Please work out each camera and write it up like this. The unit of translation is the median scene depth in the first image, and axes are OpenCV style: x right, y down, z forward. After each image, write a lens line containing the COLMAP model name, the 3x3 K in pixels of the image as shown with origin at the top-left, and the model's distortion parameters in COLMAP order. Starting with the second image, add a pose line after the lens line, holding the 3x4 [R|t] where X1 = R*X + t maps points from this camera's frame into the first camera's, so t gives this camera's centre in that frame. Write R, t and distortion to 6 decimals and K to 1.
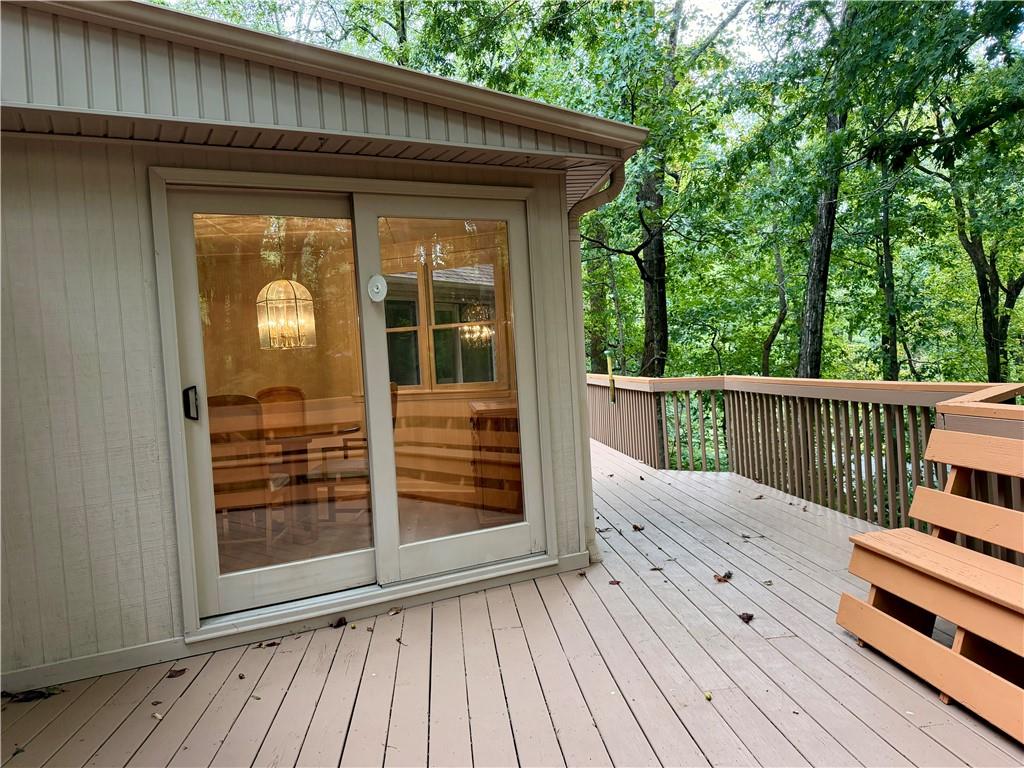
lens RADIAL K [[723.6, 0, 511.8], [0, 723.6, 381.2], [0, 0, 1]] dist [0.051210, -0.006815]
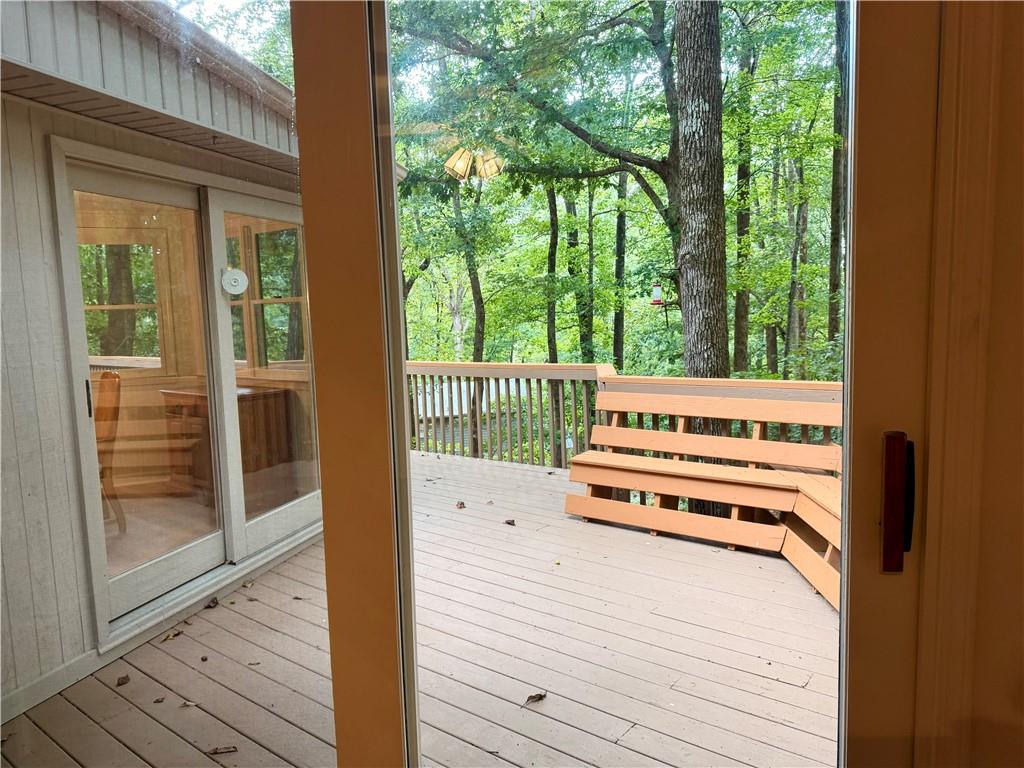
lens RADIAL K [[723.6, 0, 473.7], [0, 723.6, 385.7], [0, 0, 1]] dist [0.051210, -0.006815]
pose [[0.710219, -0.037549, 0.702978, -0.760309], [0.014020, 0.999133, 0.039203, -0.016785], [-0.703841, -0.017987, 0.710130, 0.002039]]
